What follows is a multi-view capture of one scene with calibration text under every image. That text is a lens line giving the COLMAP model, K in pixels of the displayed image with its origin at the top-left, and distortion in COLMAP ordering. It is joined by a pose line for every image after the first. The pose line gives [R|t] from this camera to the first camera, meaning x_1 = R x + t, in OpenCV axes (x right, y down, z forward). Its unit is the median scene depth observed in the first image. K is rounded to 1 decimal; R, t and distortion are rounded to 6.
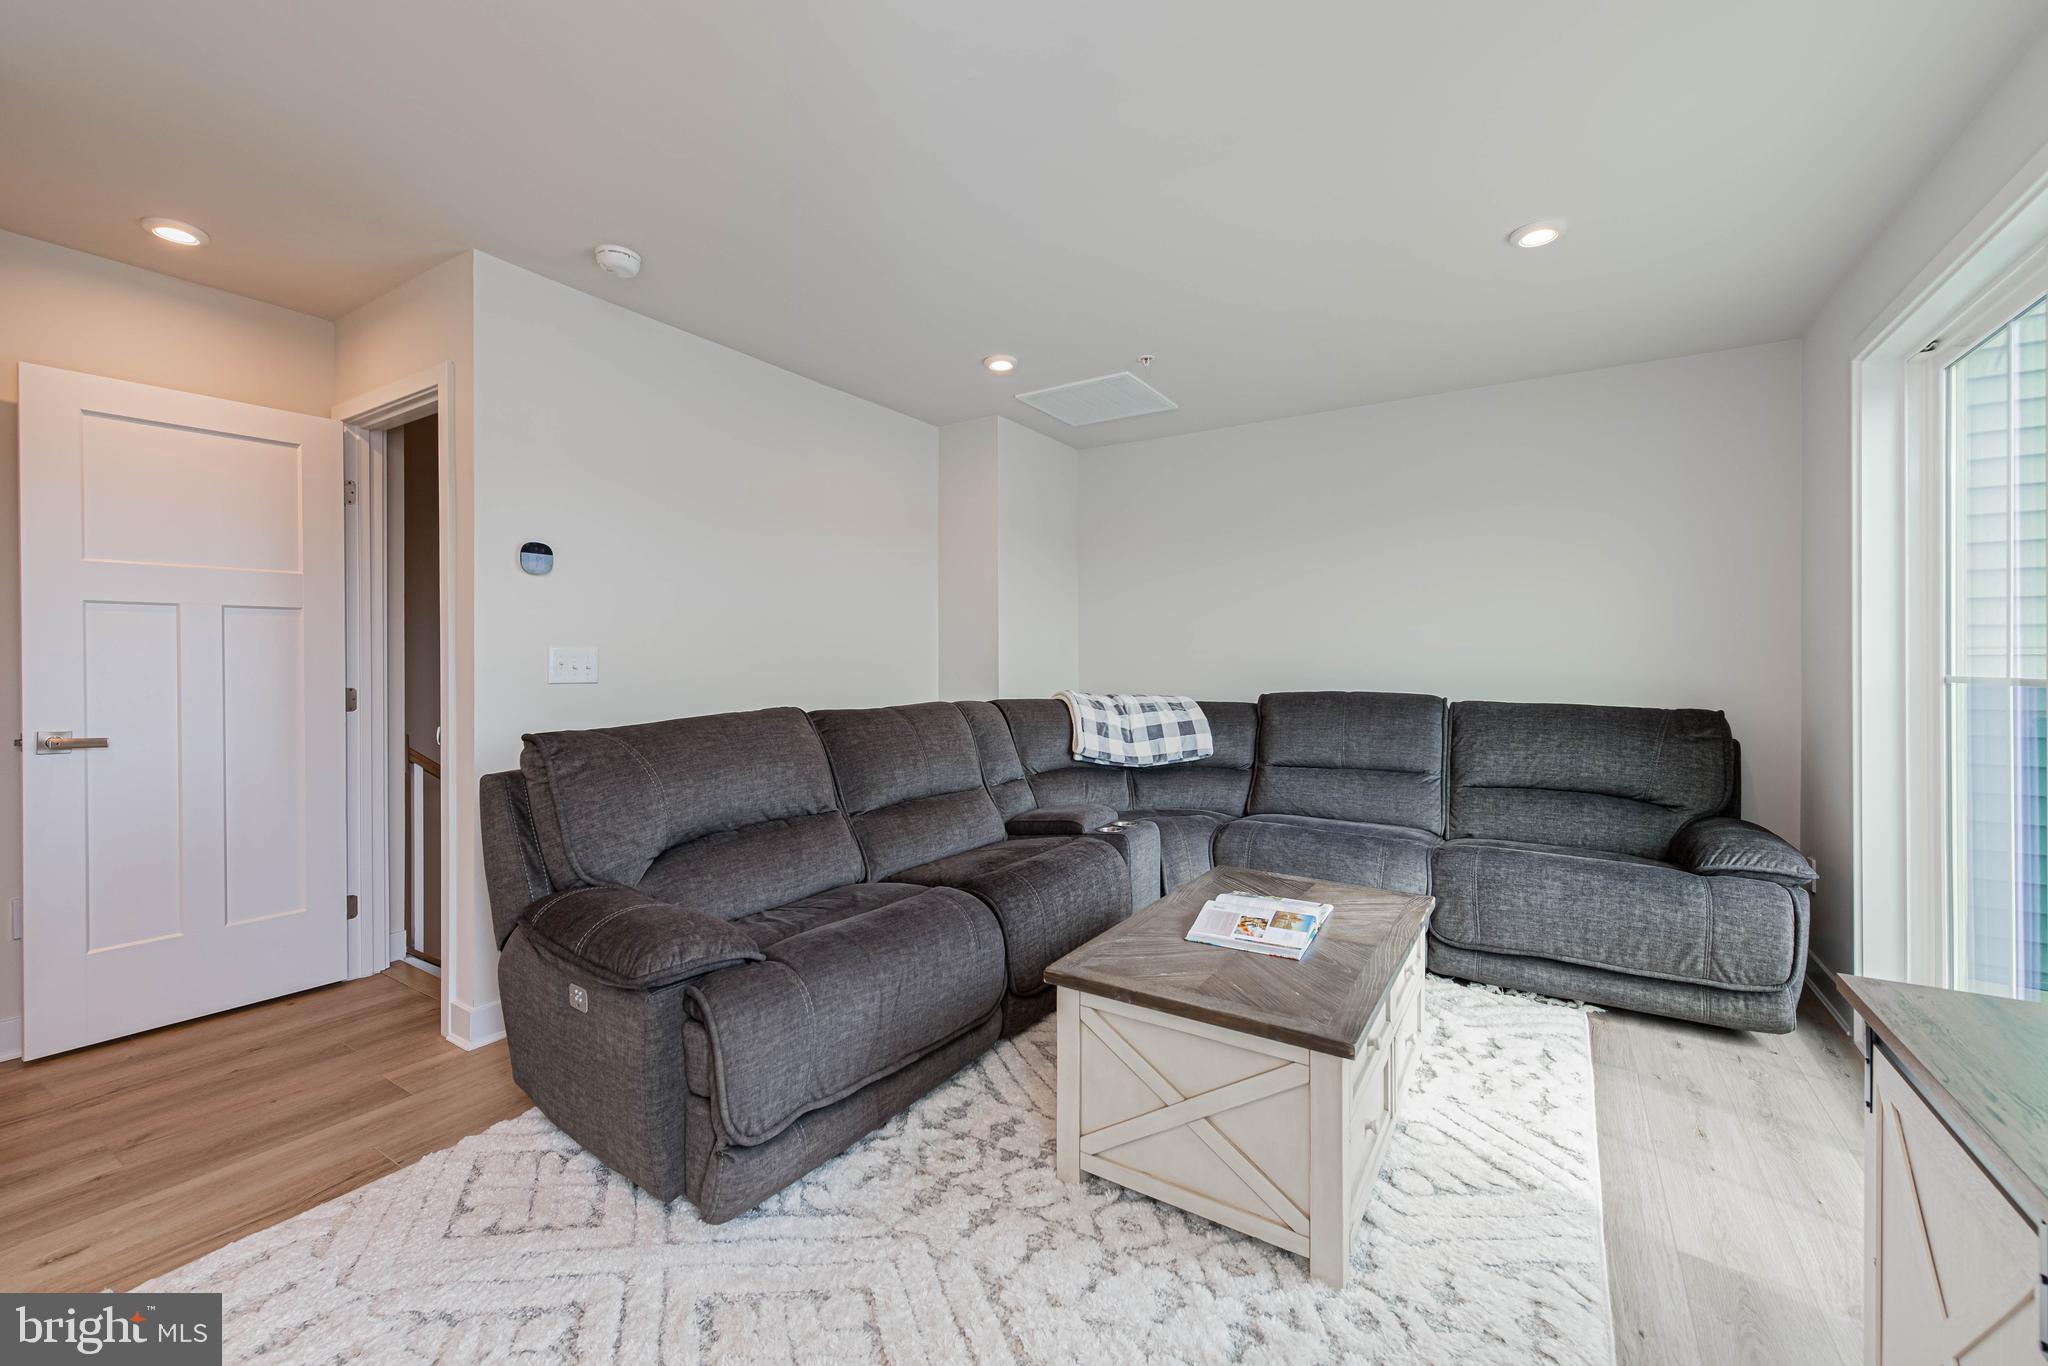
lens RADIAL K [[815.9, 0, 1023.6], [0, 815.9, 665.3], [0, 0, 1]] dist [0.007635, -0.000165]
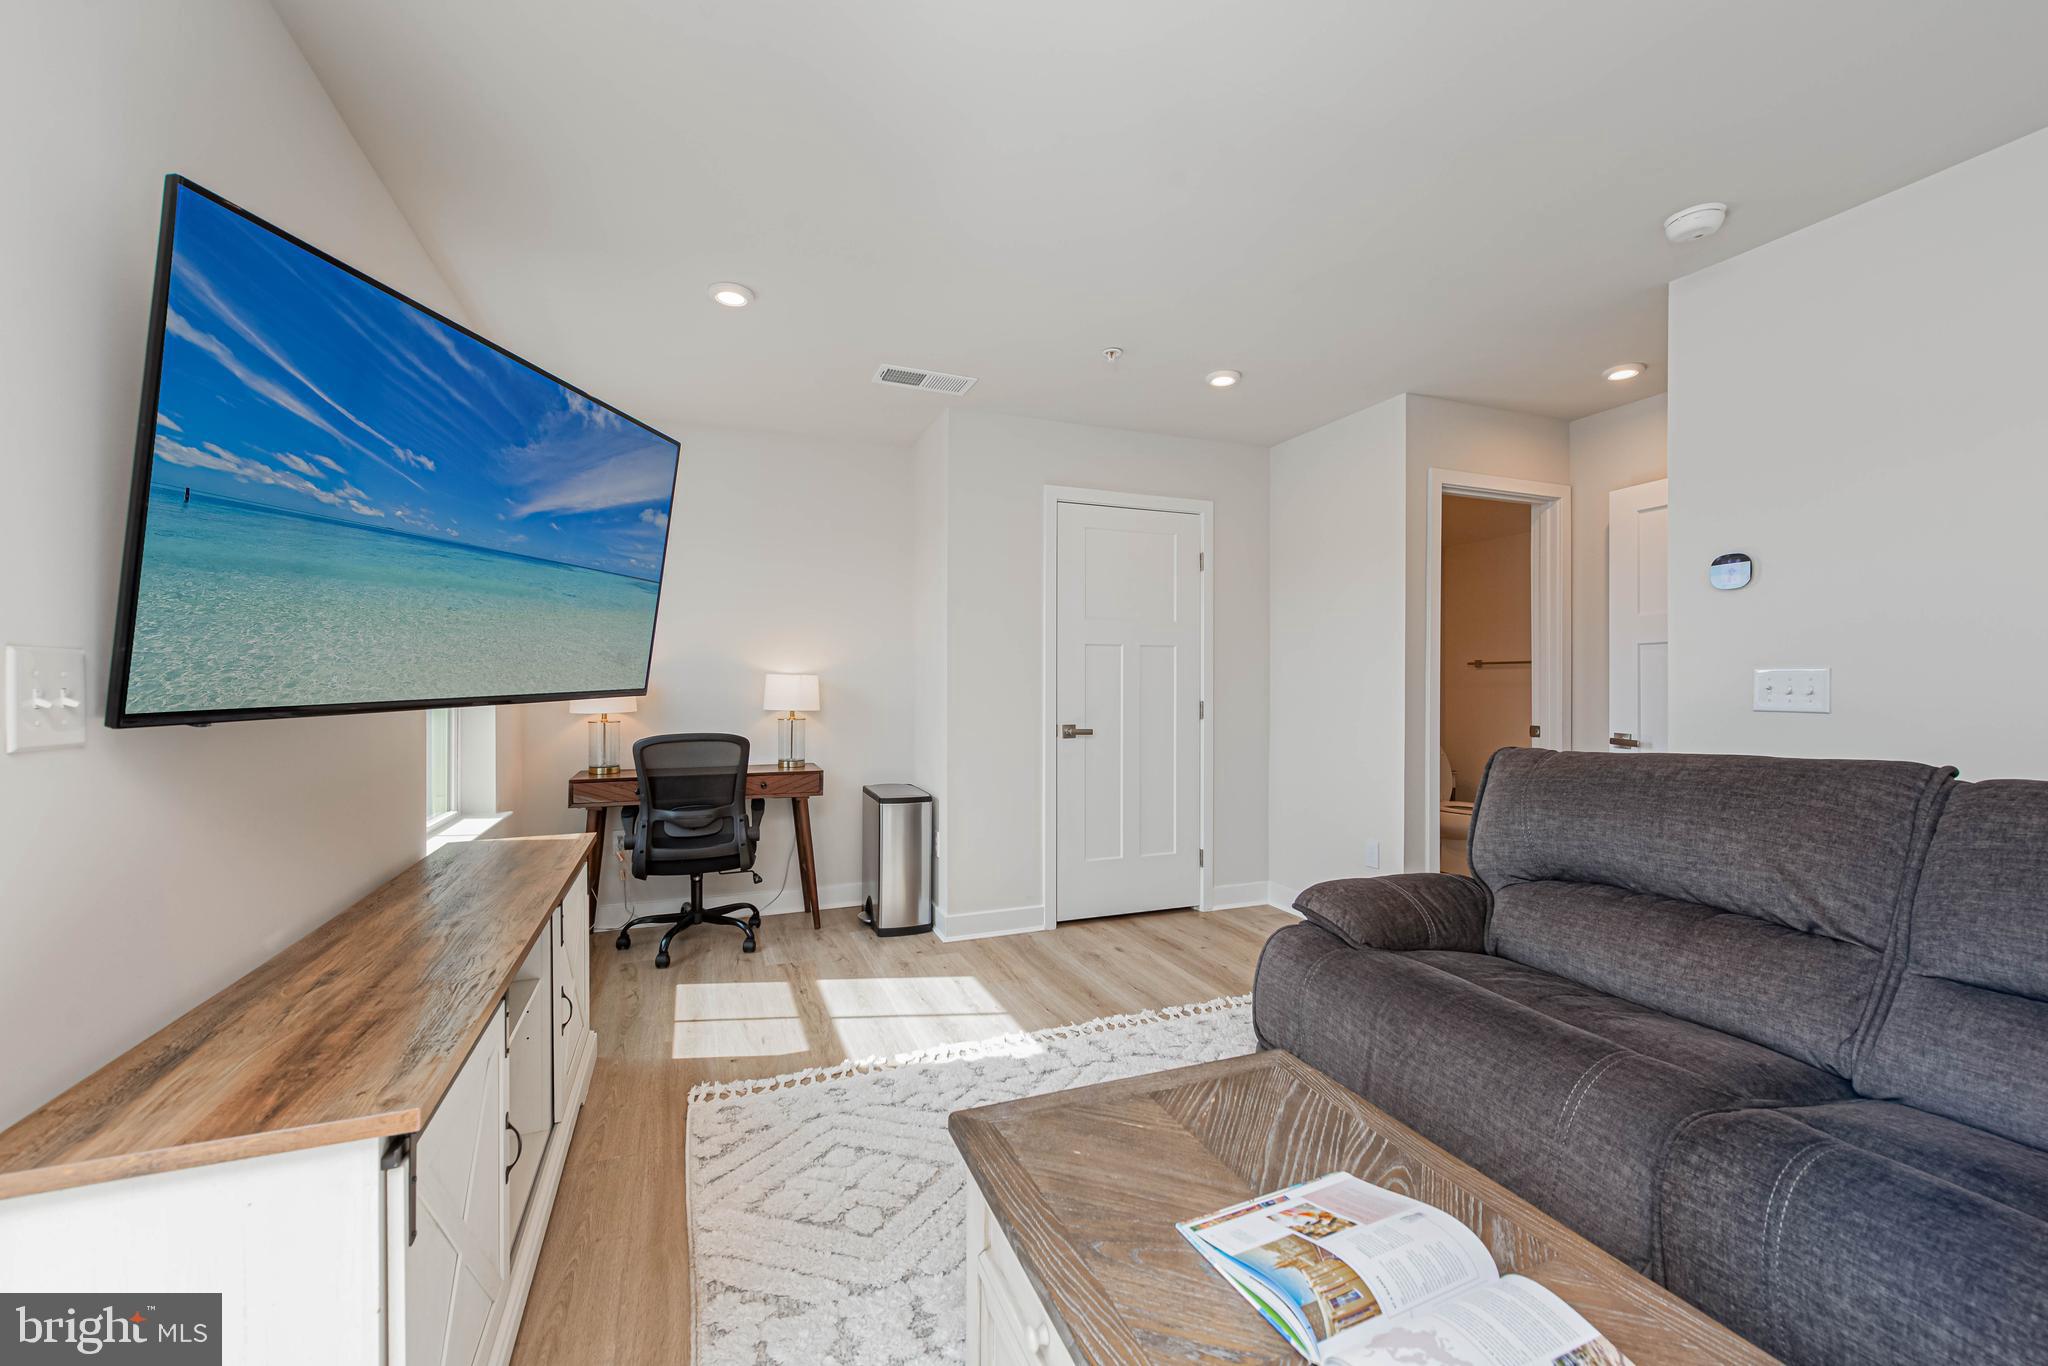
lens RADIAL K [[814.0, 0, 1004.7], [0, 814.0, 689.1], [0, 0, 1]] dist [0.012147, -0.000246]
pose [[-0.599616, 0.000070, -0.800288, 0.451179], [-0.004789, 0.999982, 0.003675, -0.000004], [0.800274, 0.006037, -0.599604, 0.661281]]
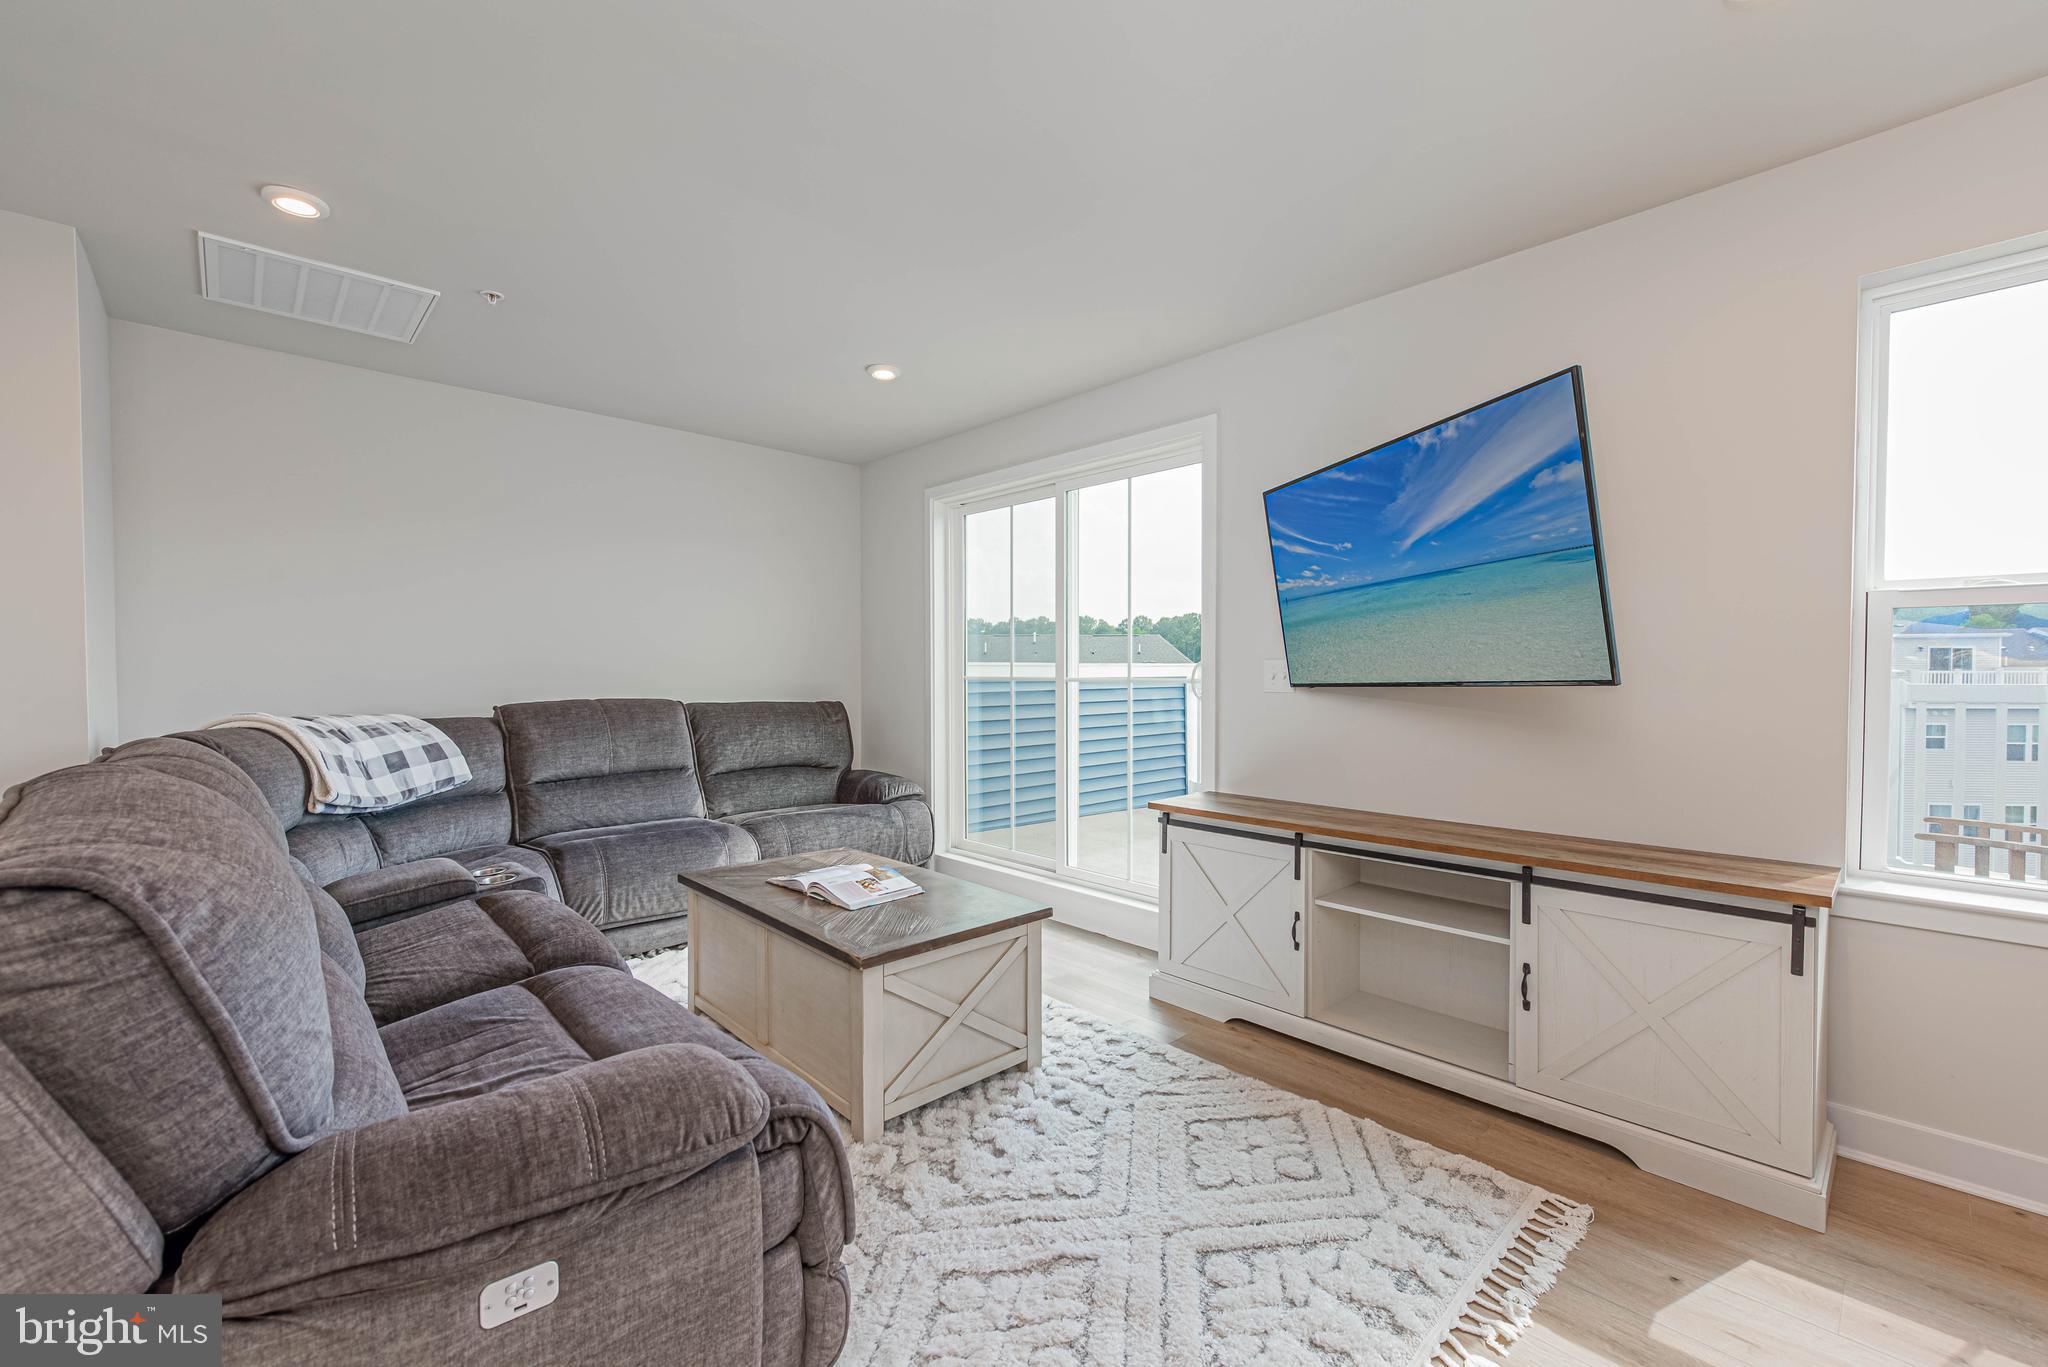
lens RADIAL K [[827.7, 0, 1008.2], [0, 827.7, 688.3], [0, 0, 1]] dist [0.006682, -0.000680]
pose [[0.255576, -0.022400, 0.966530, -0.499546], [0.003667, 0.999747, 0.022200, -0.002239], [-0.966782, -0.002130, 0.255593, 0.279311]]
